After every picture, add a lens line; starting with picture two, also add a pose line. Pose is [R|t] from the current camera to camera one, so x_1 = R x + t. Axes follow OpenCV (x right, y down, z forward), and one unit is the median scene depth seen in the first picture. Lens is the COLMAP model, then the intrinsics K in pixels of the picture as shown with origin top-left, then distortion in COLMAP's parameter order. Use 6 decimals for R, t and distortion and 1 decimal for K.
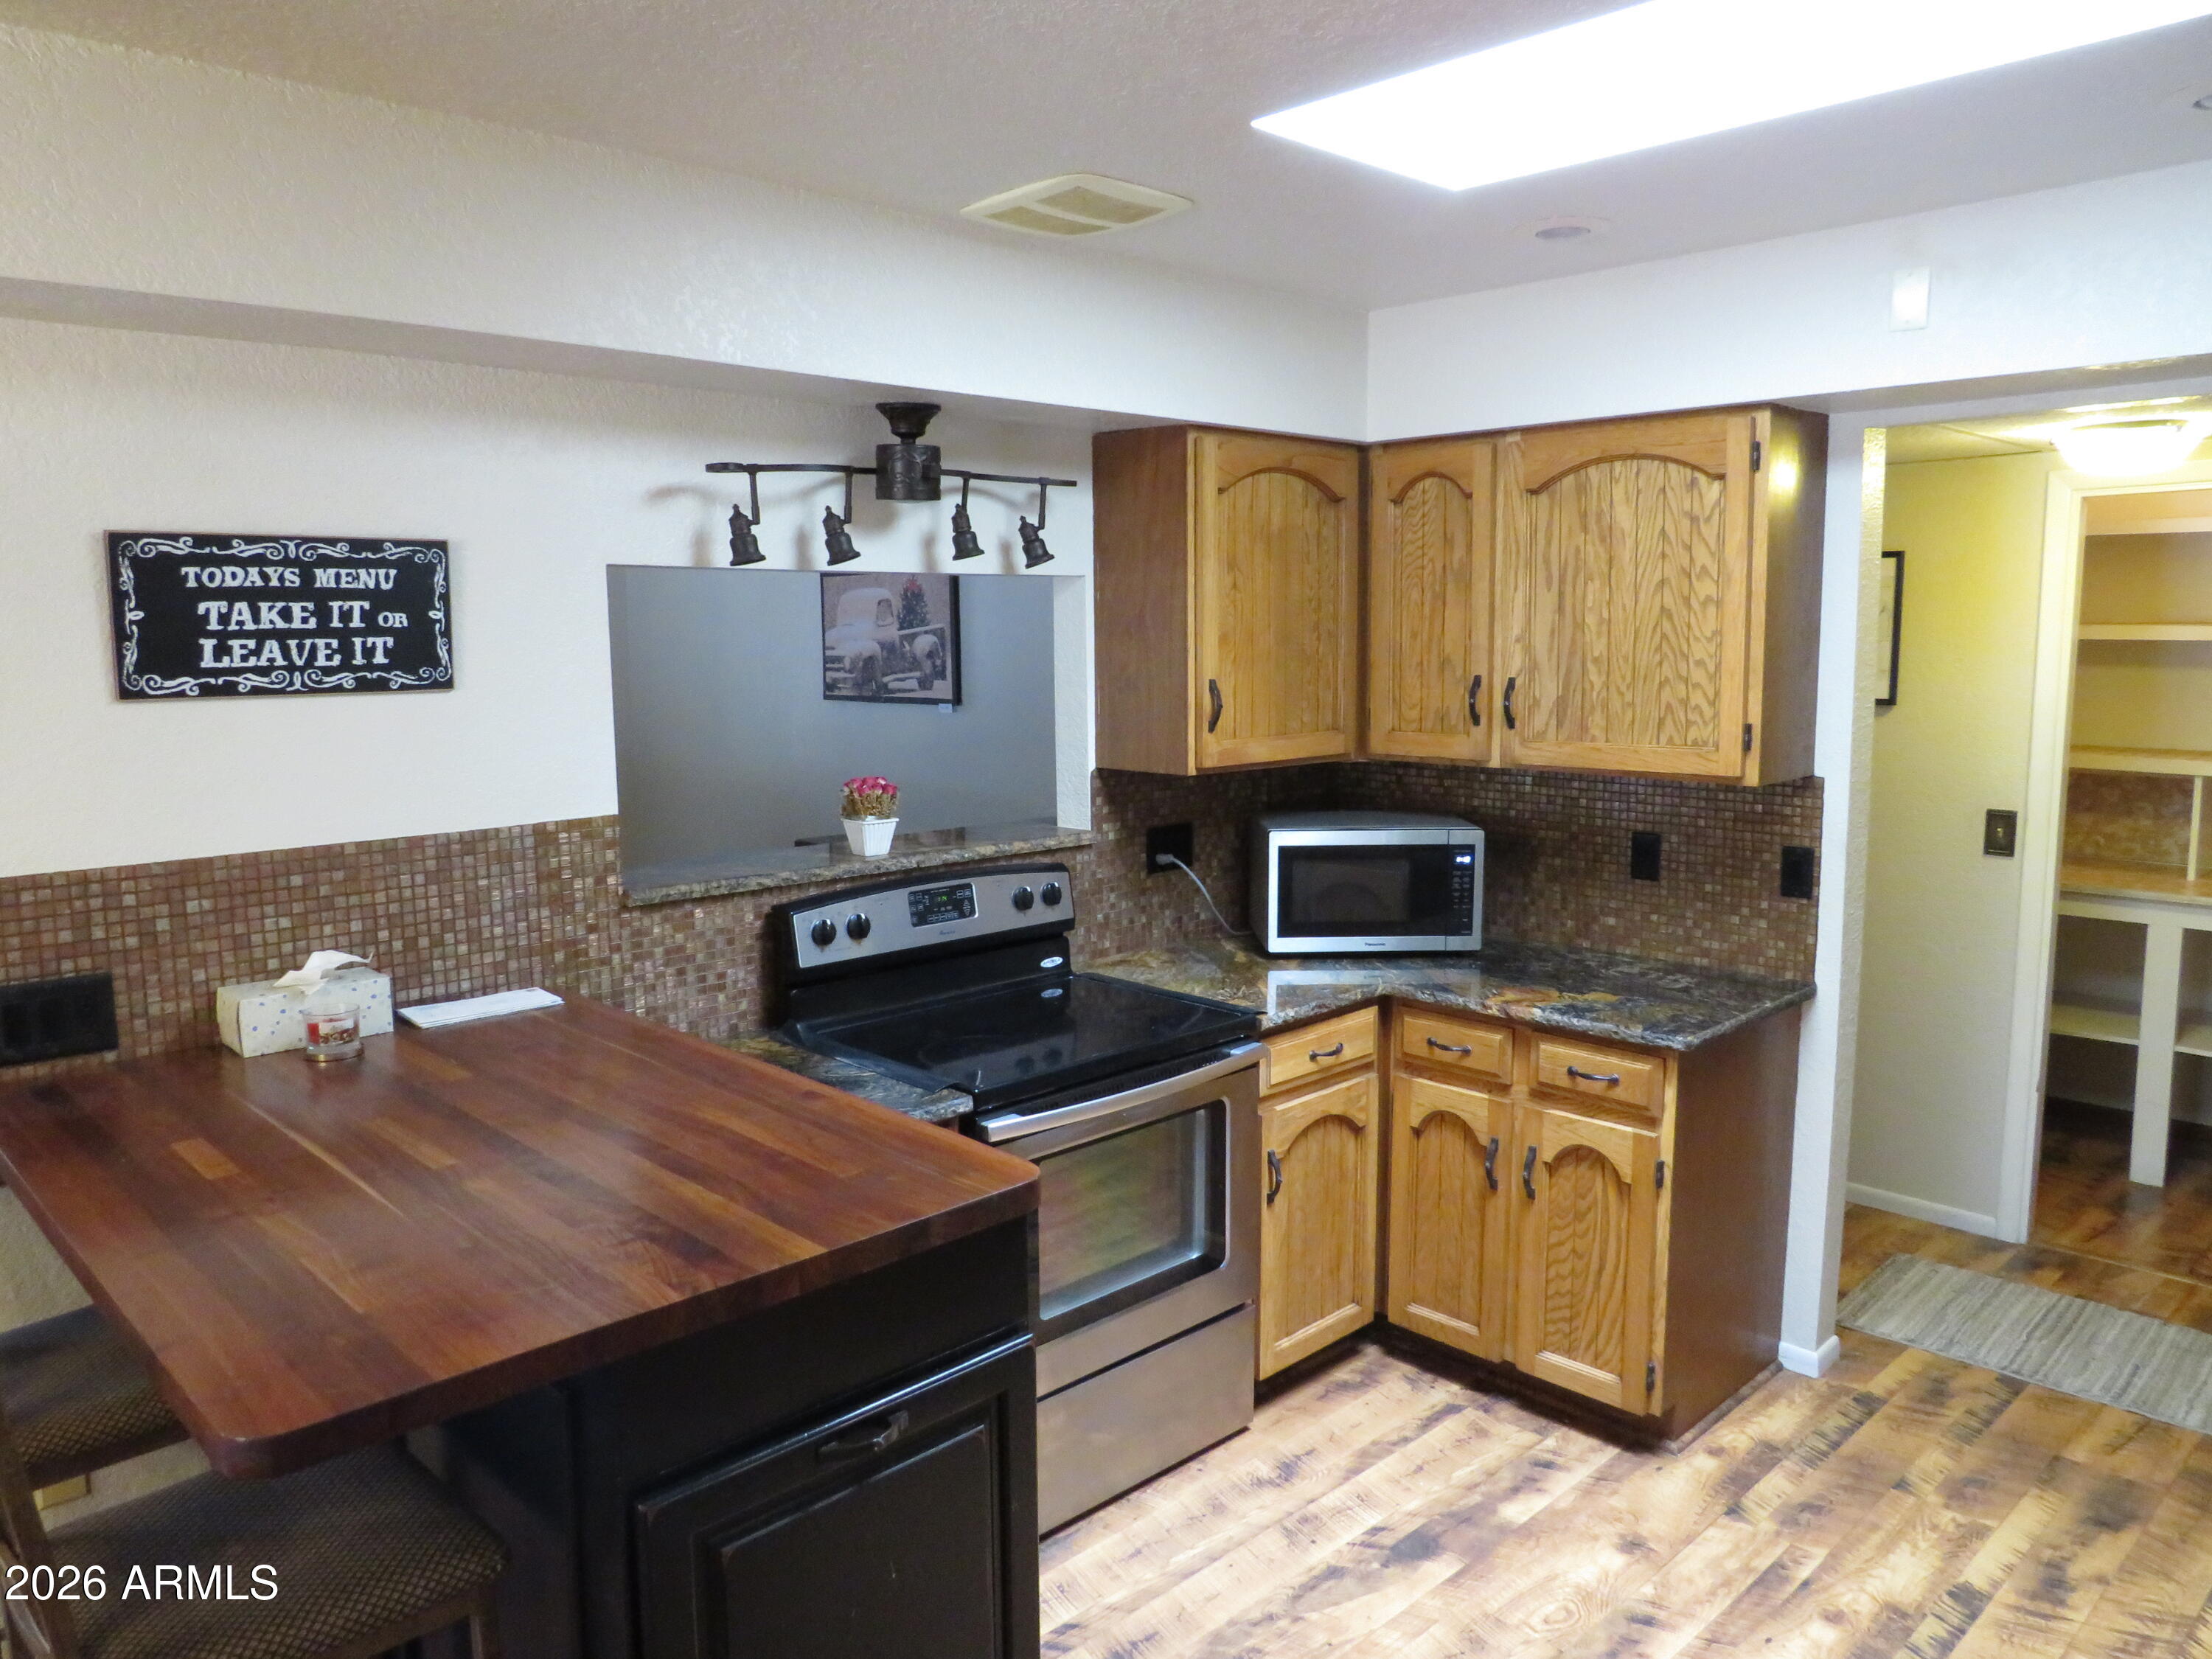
lens RADIAL K [[1589.0, 0, 1093.0], [0, 1589.0, 824.0], [0, 0, 1]] dist [-0.039139, 0.030745]
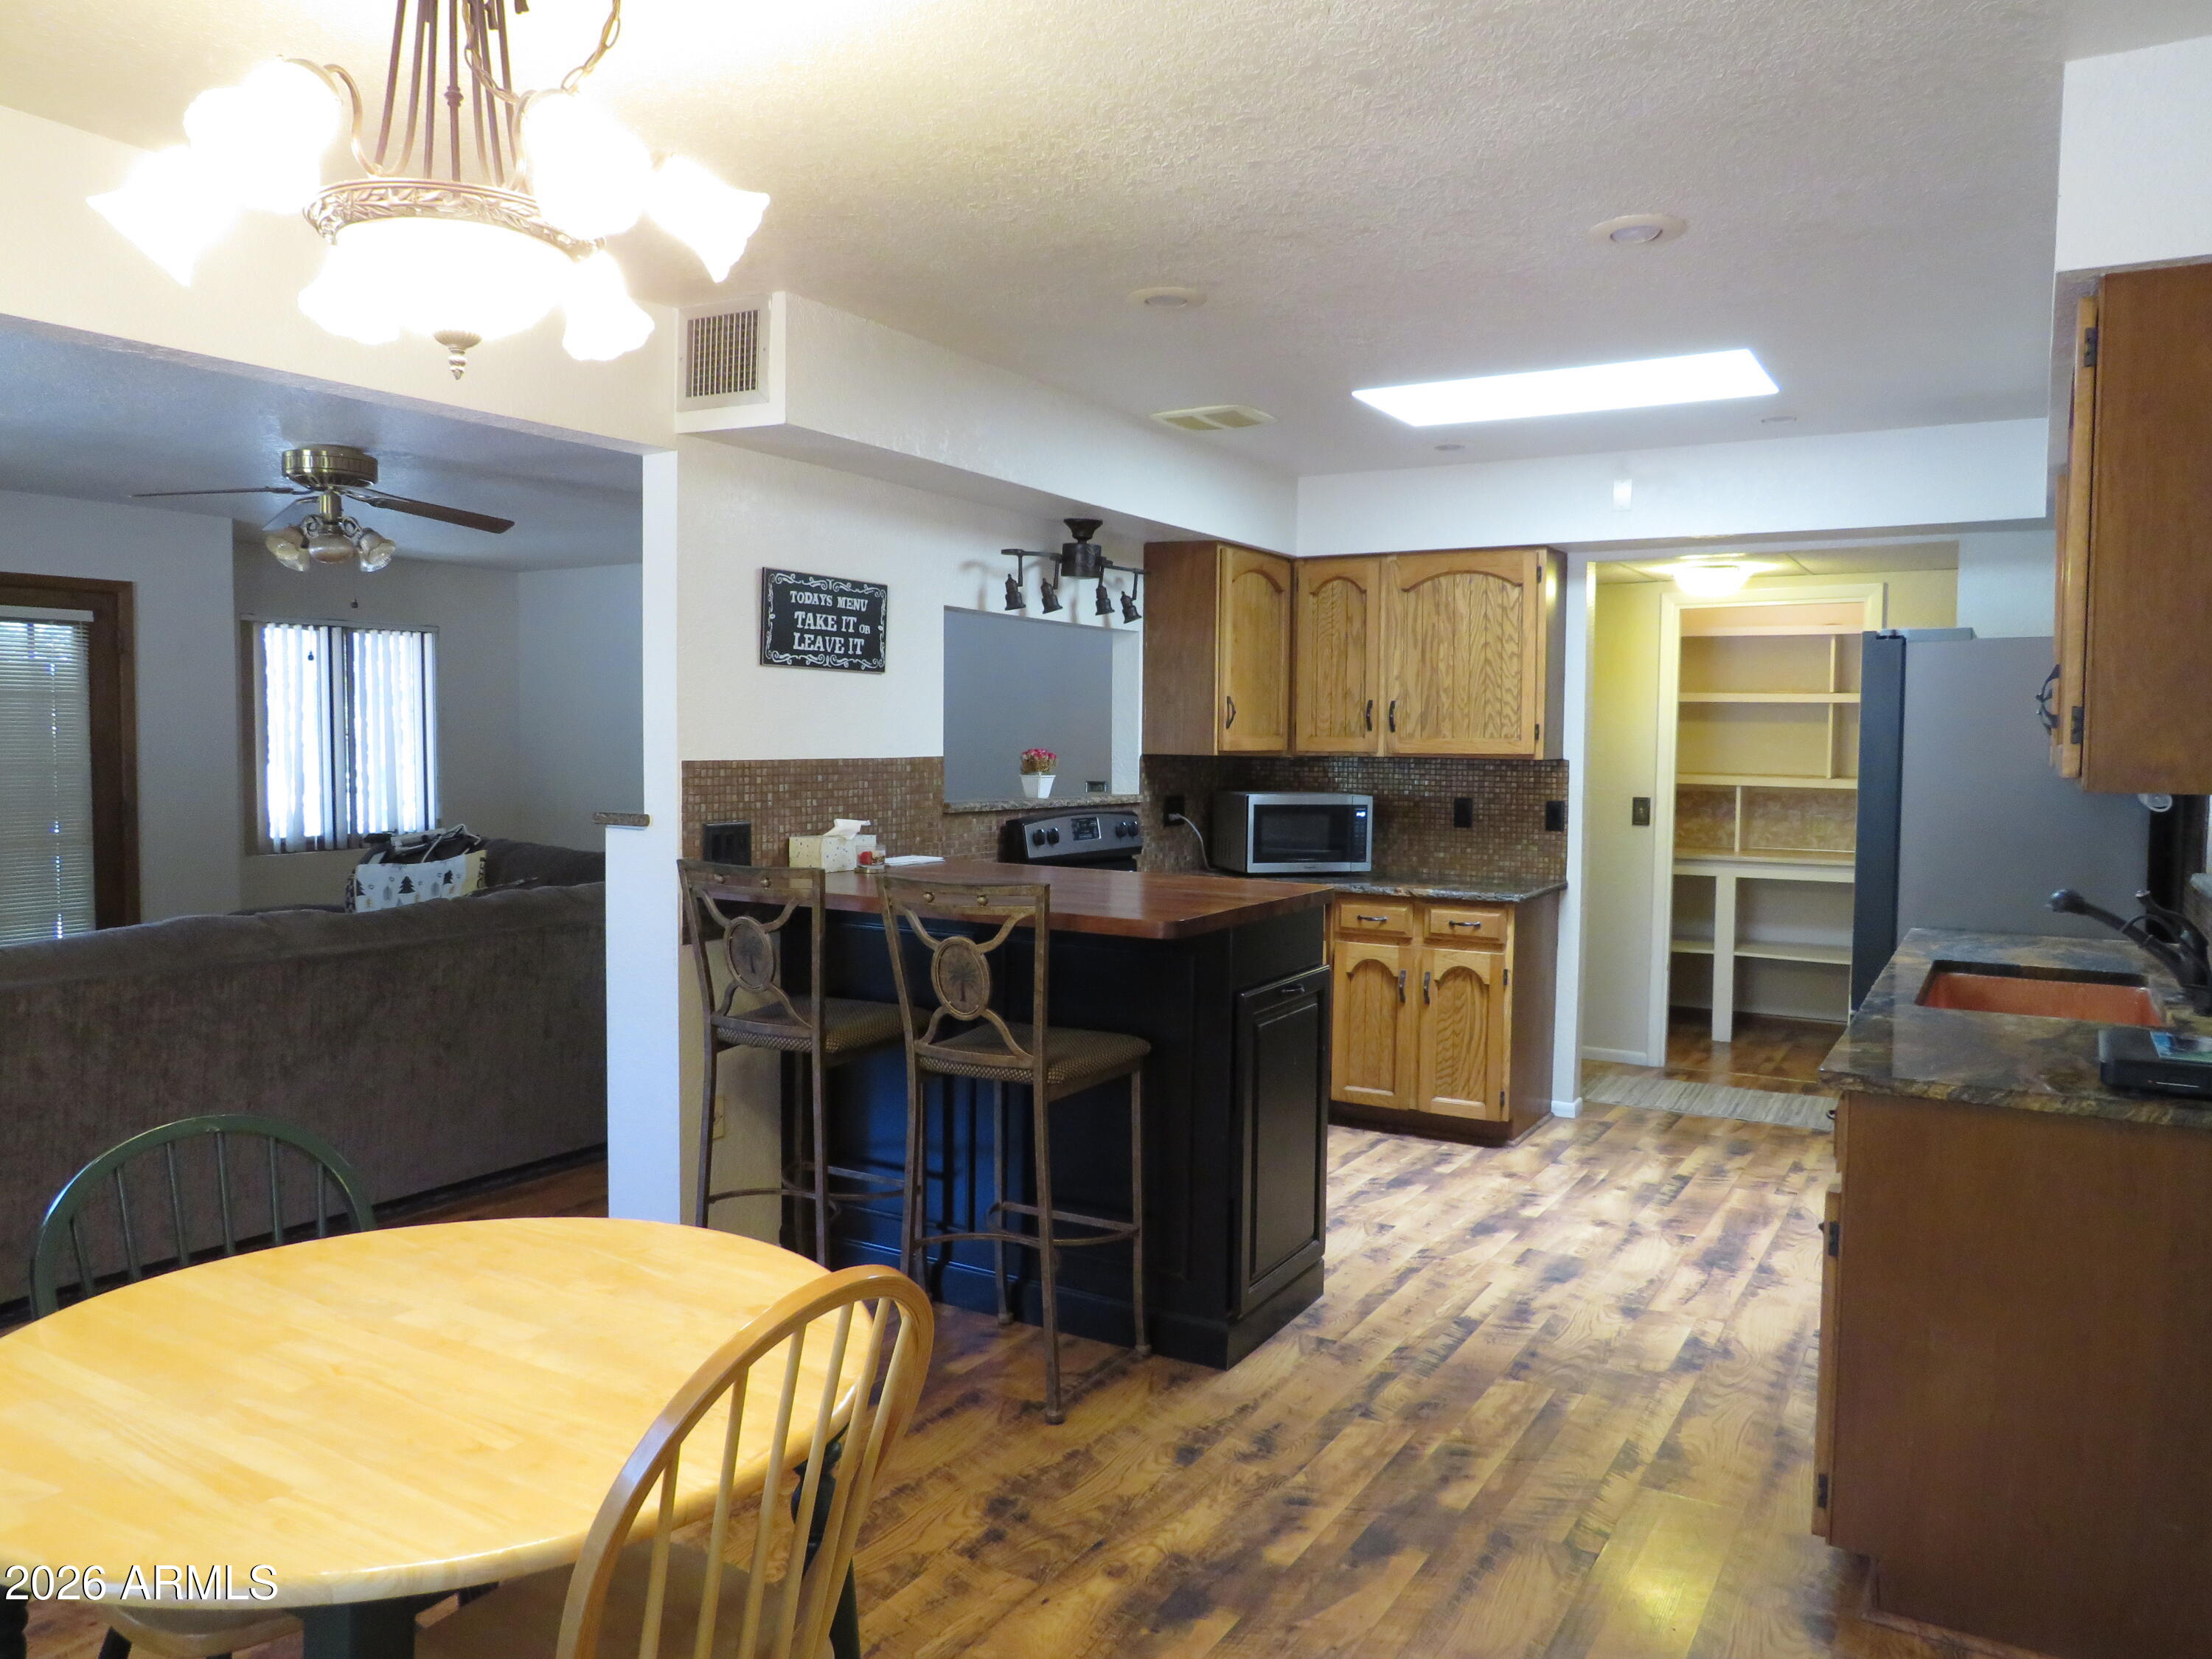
lens RADIAL K [[1589.0, 0, 1093.0], [0, 1589.0, 824.0], [0, 0, 1]] dist [-0.039139, 0.030745]
pose [[0.965235, 0.004424, 0.261347, -0.498536], [0.014480, 0.997417, -0.070360, 0.156519], [-0.260983, 0.071699, 0.962677, -0.535314]]
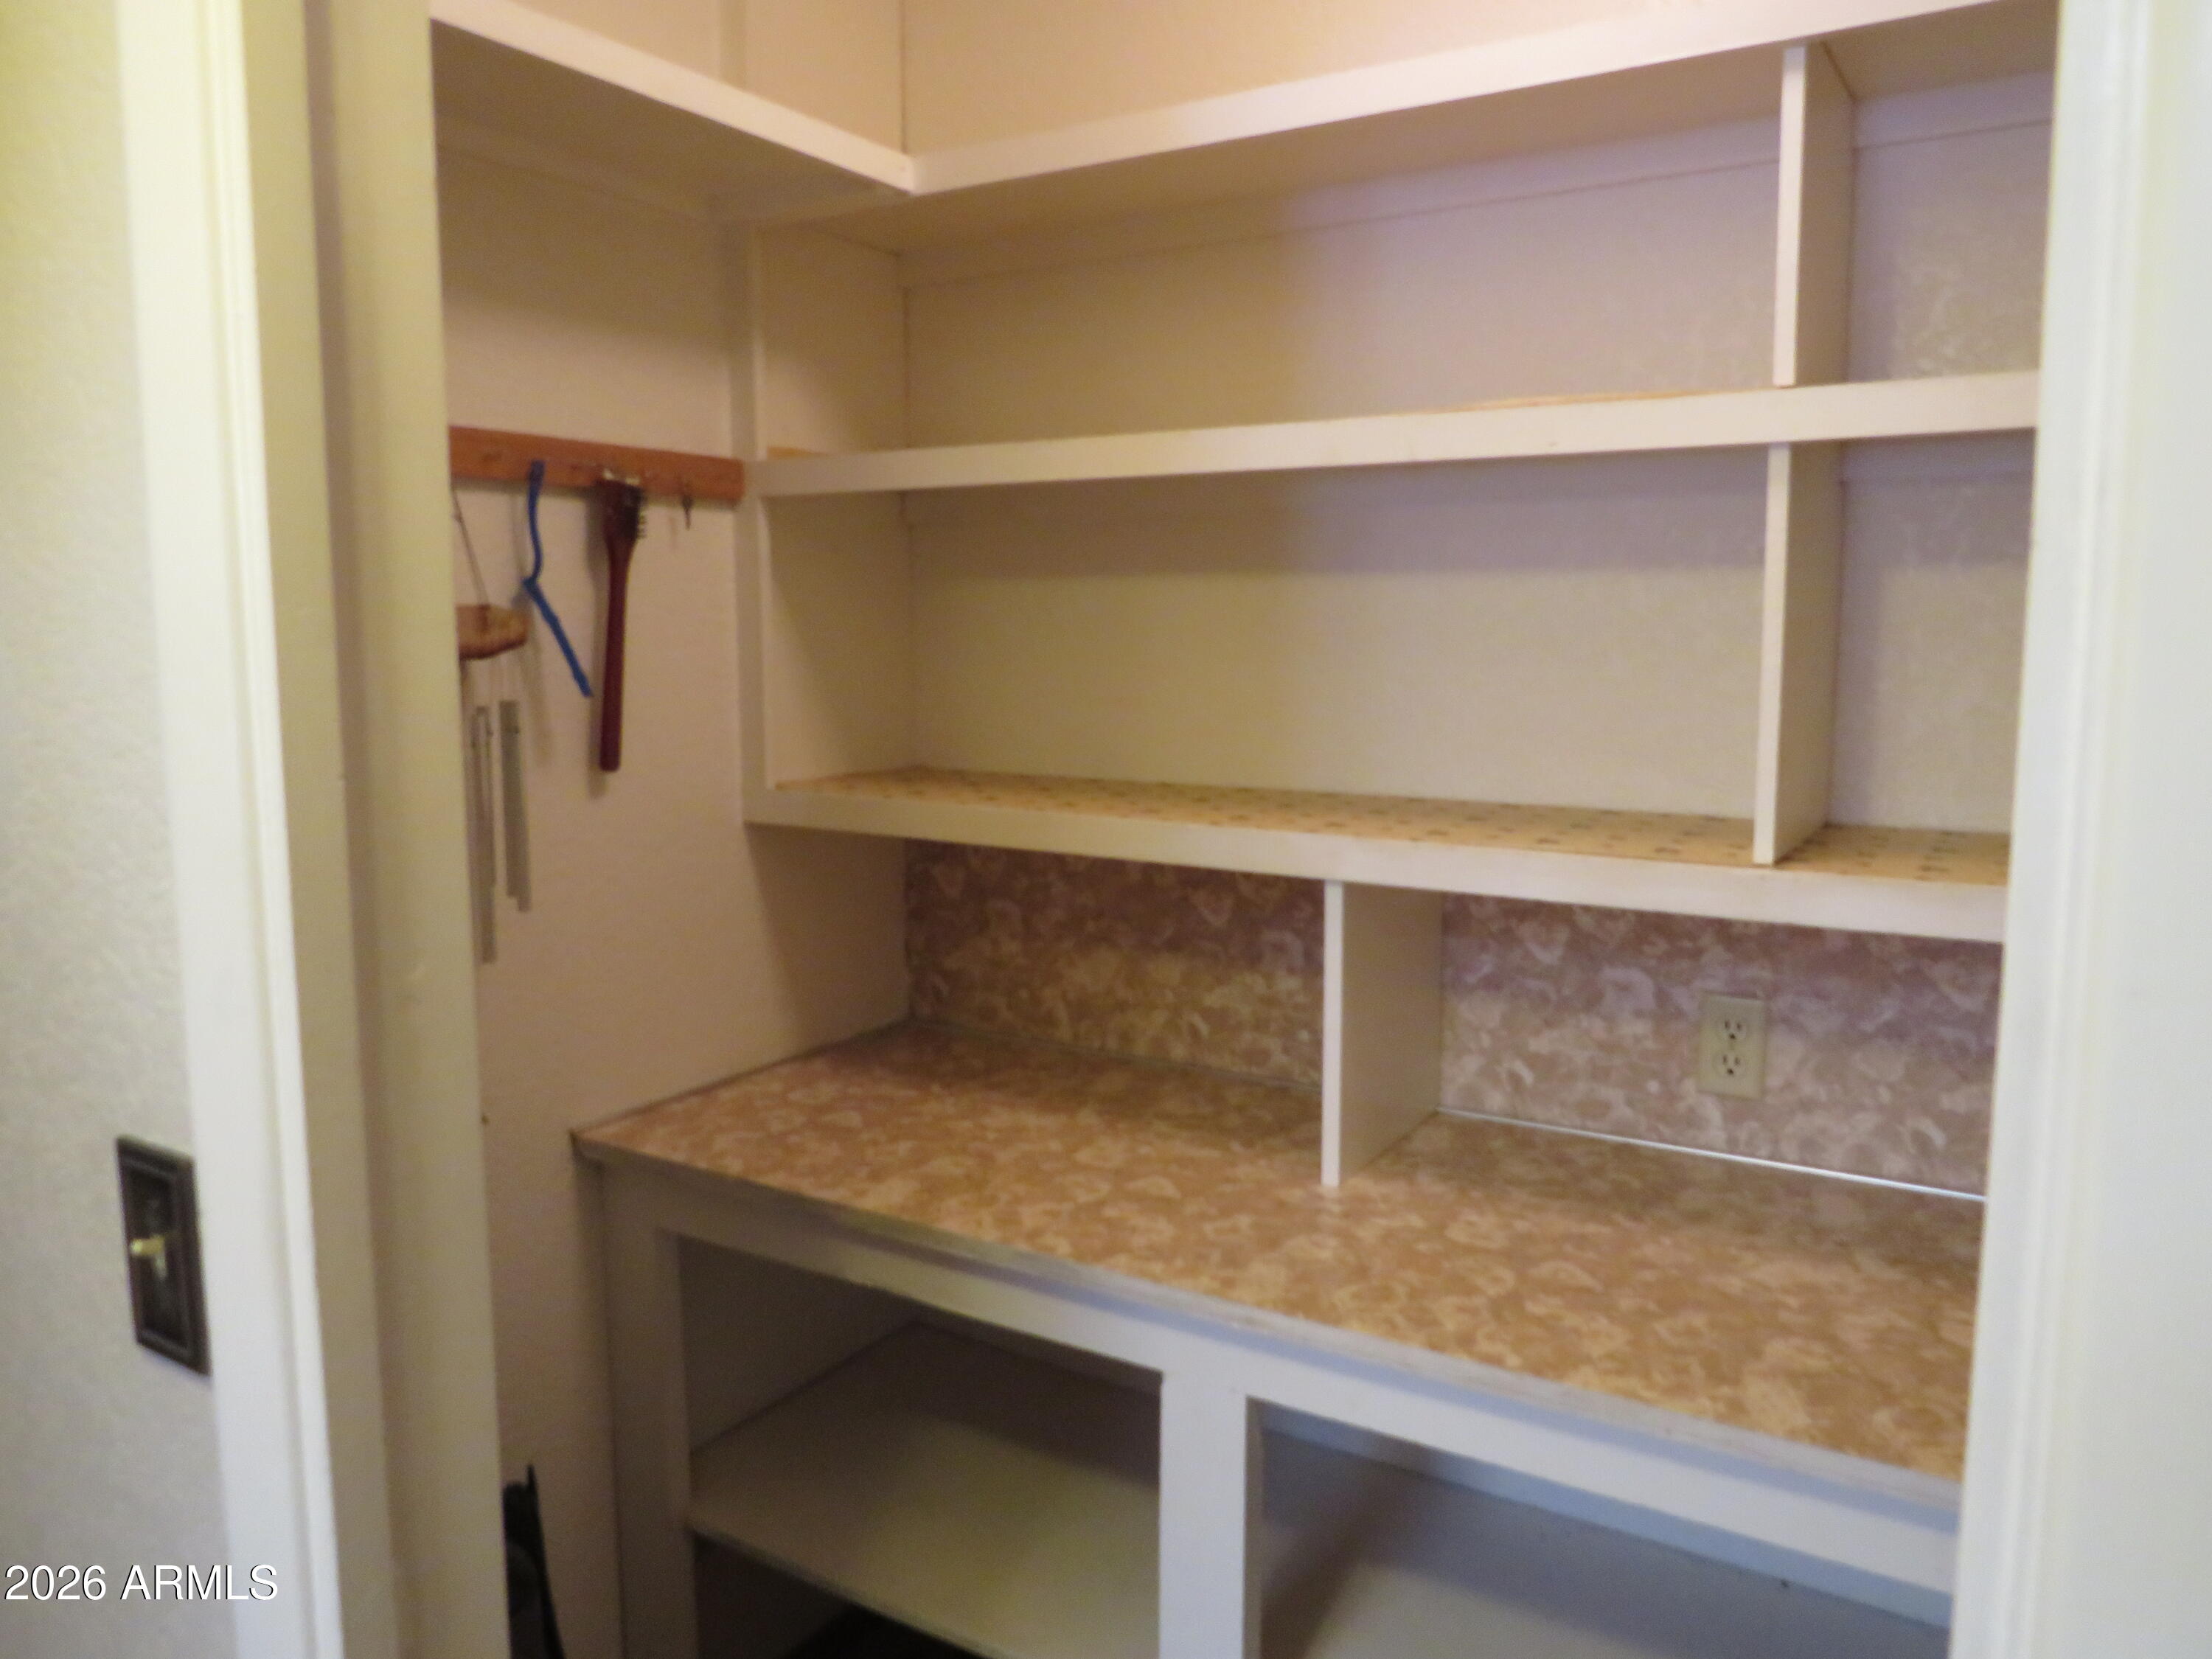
lens RADIAL K [[1589.0, 0, 1093.0], [0, 1589.0, 824.0], [0, 0, 1]] dist [-0.039139, 0.030745]
pose [[0.970874, -0.018989, 0.238838, 0.804084], [0.021563, 0.999734, -0.008167, -0.056948], [-0.238620, 0.013080, 0.971025, 0.960126]]
